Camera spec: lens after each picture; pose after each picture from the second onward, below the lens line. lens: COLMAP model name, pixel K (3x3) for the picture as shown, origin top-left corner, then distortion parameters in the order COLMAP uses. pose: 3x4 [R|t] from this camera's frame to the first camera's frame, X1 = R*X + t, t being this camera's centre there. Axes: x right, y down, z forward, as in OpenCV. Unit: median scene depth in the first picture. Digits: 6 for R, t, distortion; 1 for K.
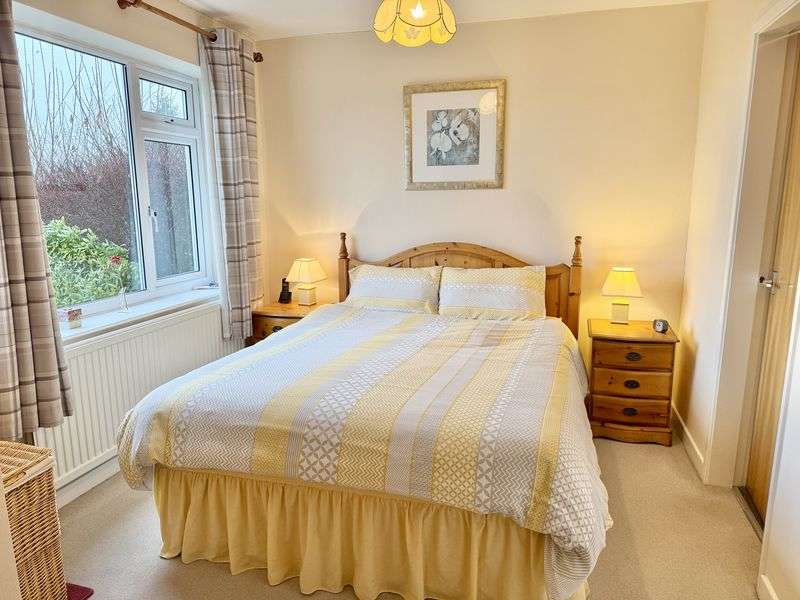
lens RADIAL K [[559.1, 0, 397.0], [0, 559.1, 301.1], [0, 0, 1]] dist [0.063322, -0.071782]
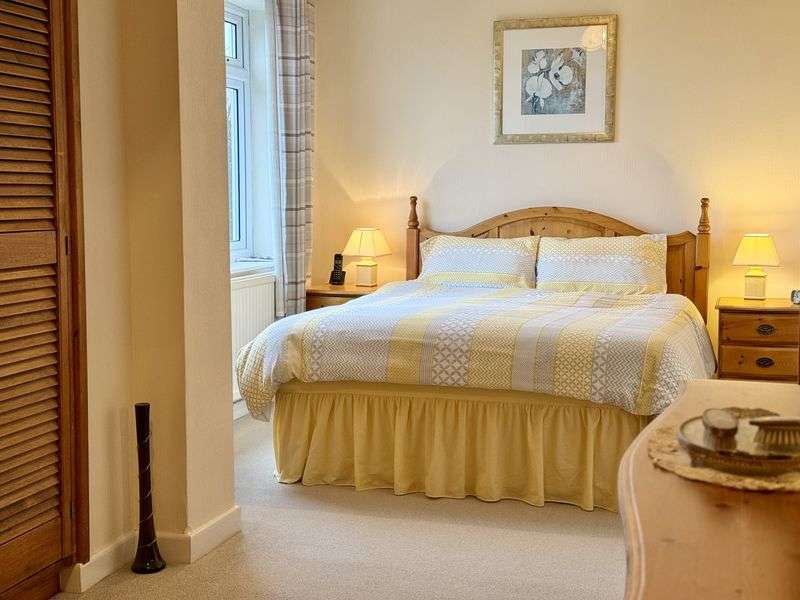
lens RADIAL K [[1104.0, 0, 391.5], [0, 1104.0, 300.3], [0, 0, 1]] dist [0.120167, 0.000000]
pose [[0.999881, 0.011021, -0.010821, -0.125086], [-0.011890, 0.996402, -0.083917, 0.181775], [0.009857, 0.084036, 0.996414, -0.647927]]
